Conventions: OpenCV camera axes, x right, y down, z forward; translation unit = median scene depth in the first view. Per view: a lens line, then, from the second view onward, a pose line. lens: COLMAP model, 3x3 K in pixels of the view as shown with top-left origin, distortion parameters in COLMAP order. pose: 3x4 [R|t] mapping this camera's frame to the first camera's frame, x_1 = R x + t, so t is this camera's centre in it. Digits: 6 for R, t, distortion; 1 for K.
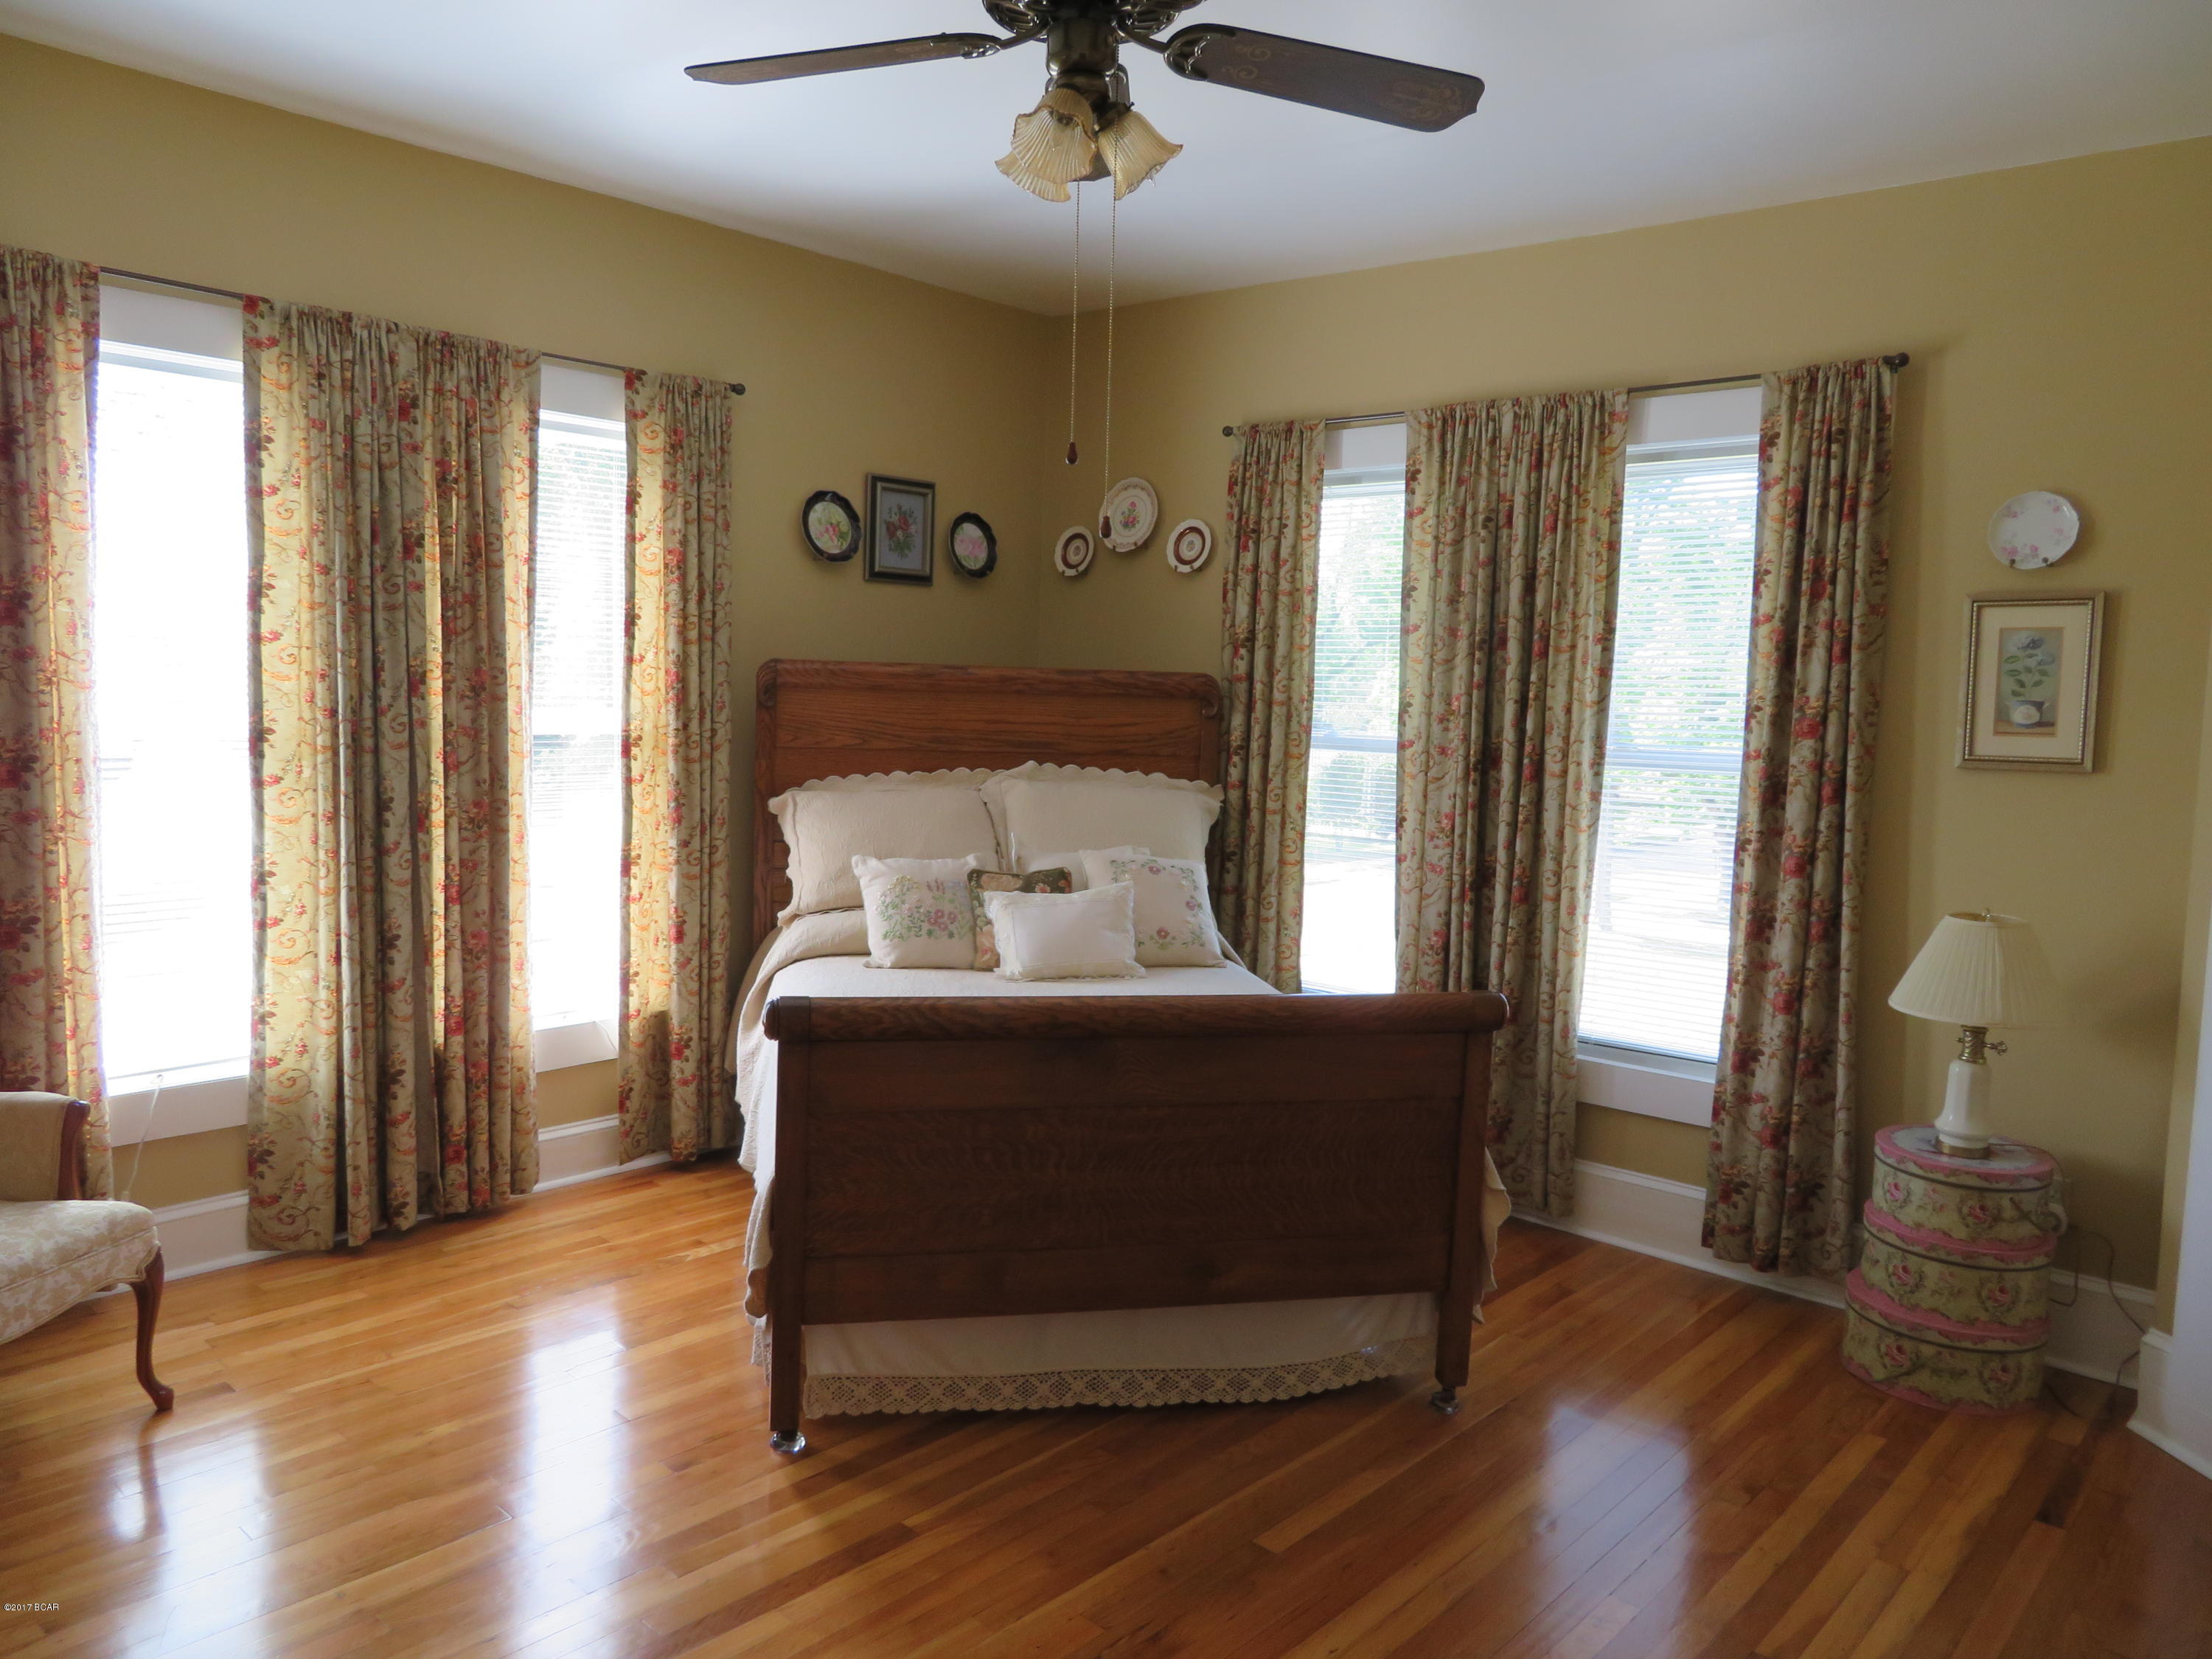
lens RADIAL K [[1577.1, 0, 1098.8], [0, 1577.1, 828.7], [0, 0, 1]] dist [-0.009268, 0.006526]
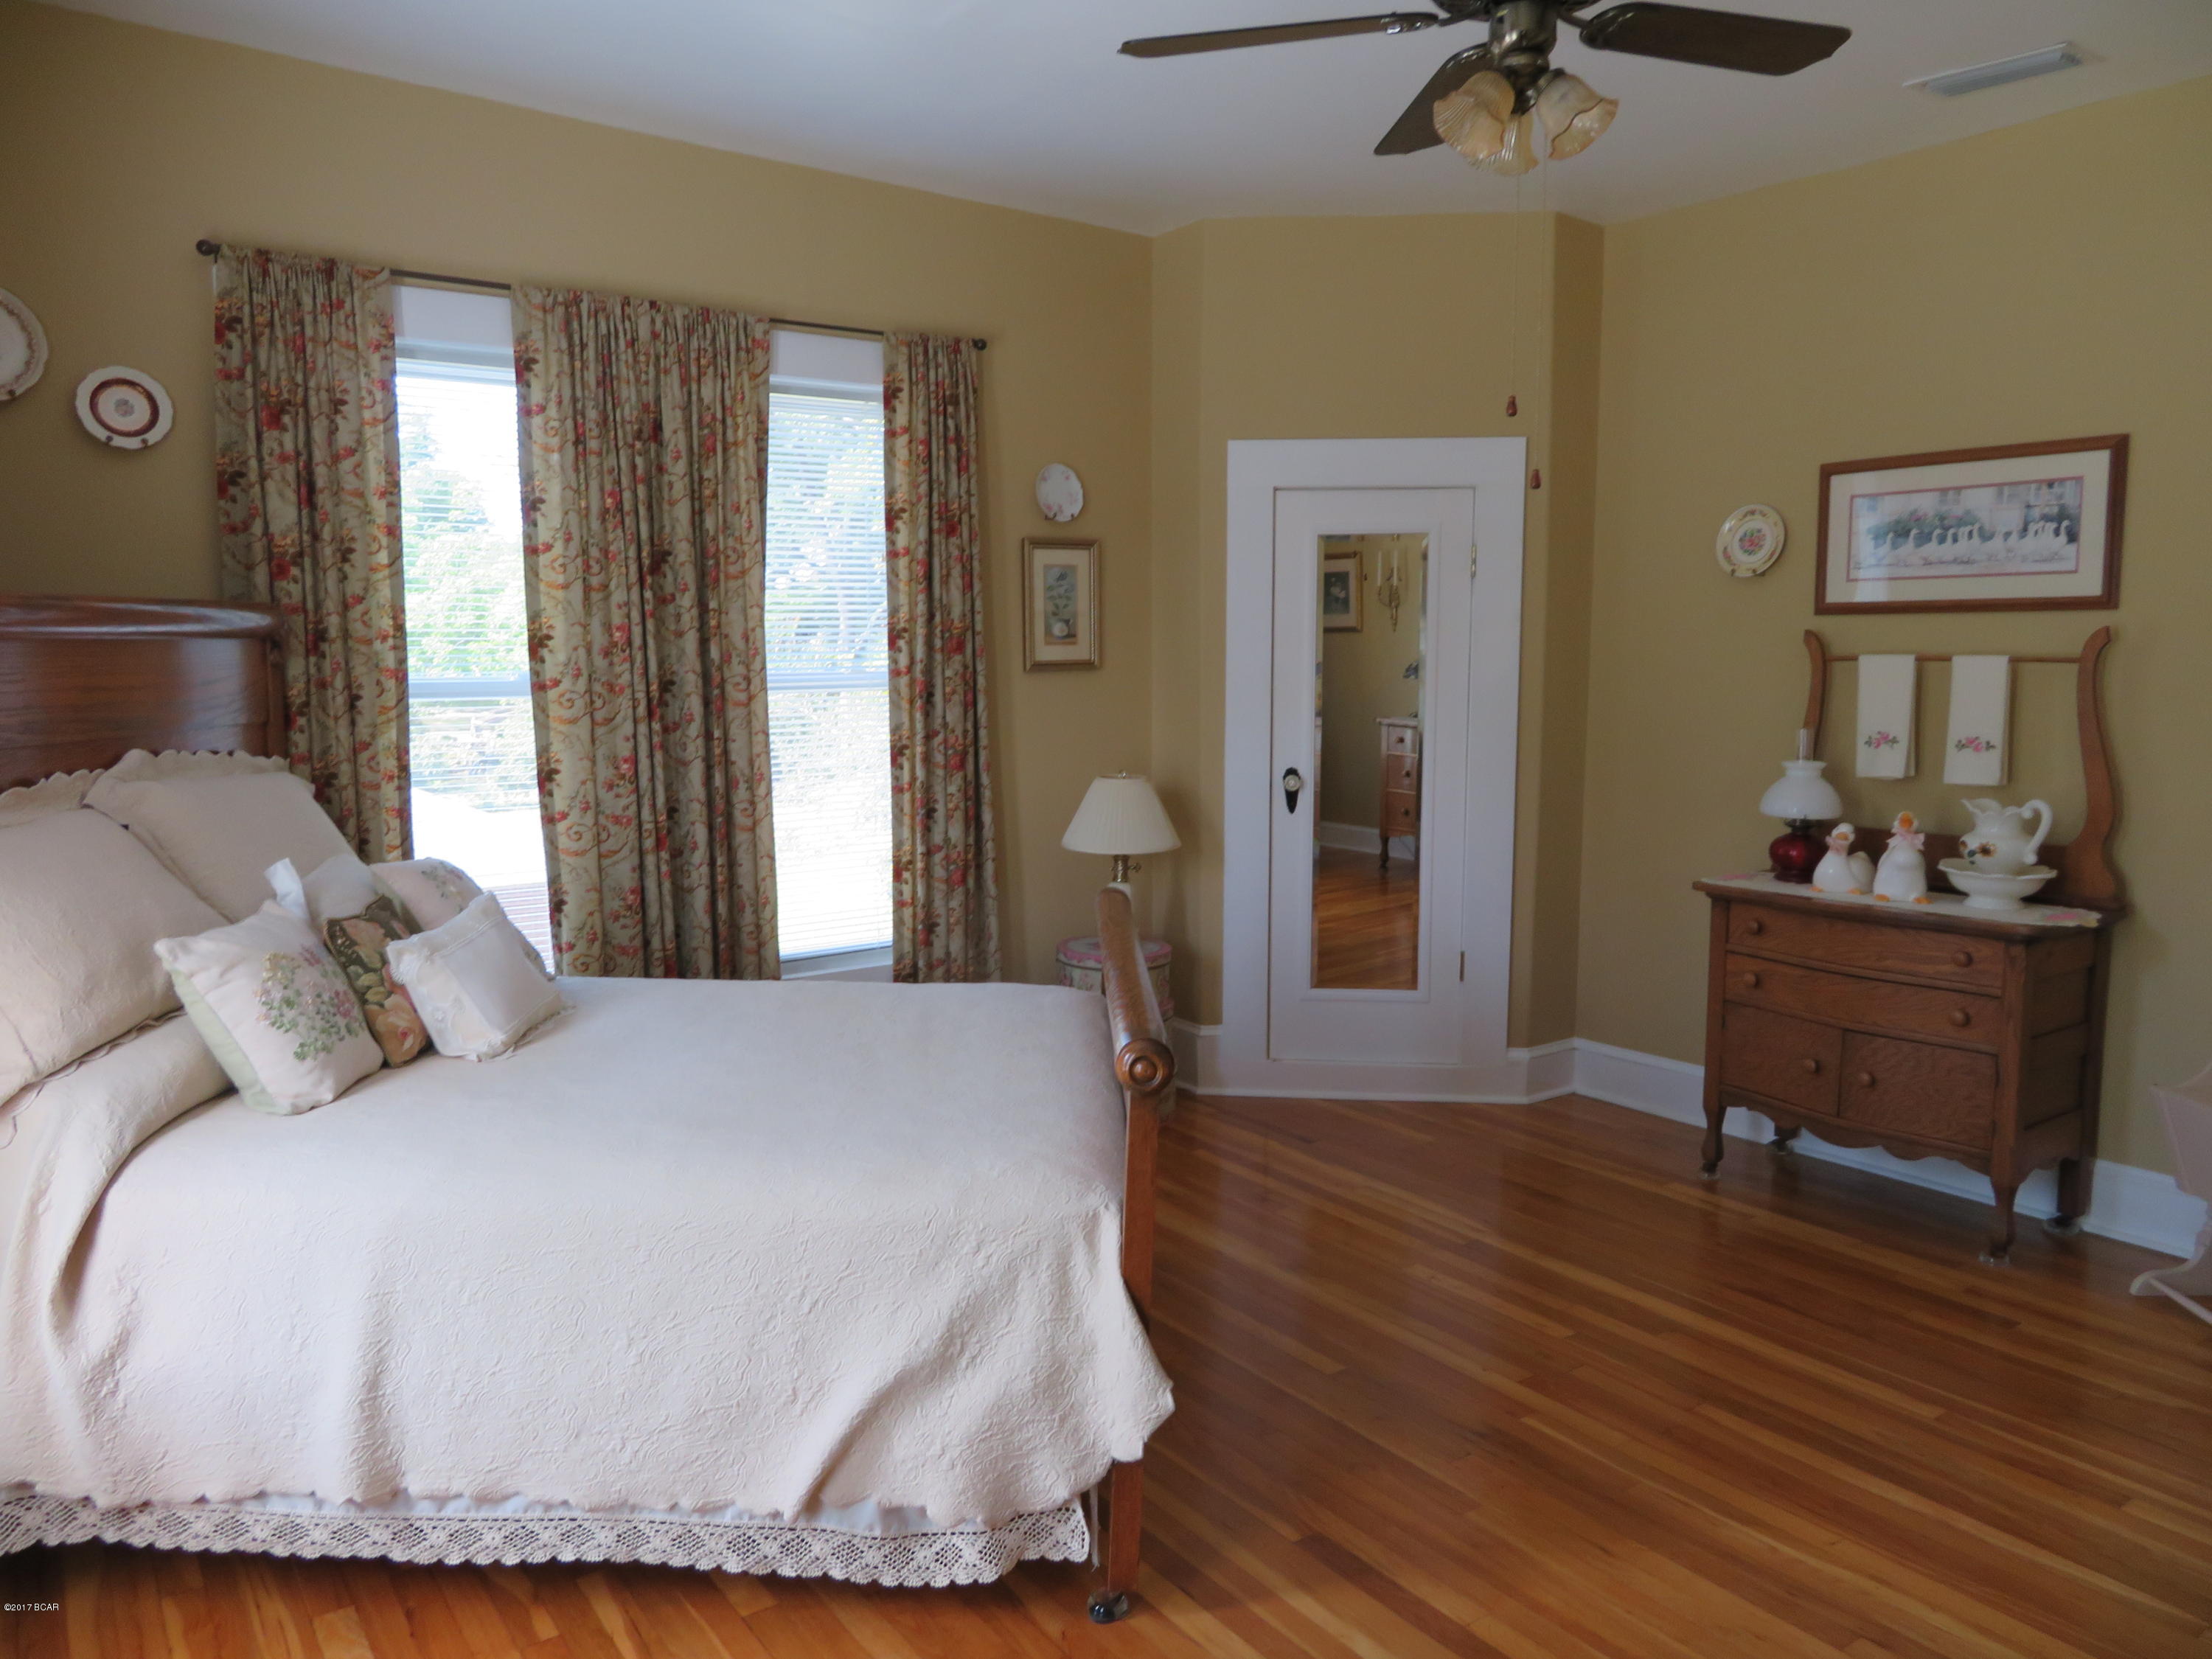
lens RADIAL K [[1577.1, 0, 1098.0], [0, 1577.1, 830.3], [0, 0, 1]] dist [-0.009268, 0.006526]
pose [[0.214249, -0.147762, 0.965538, -0.654087], [0.094394, 0.986997, 0.130100, -0.065931], [-0.972207, 0.063267, 0.225411, 0.590610]]
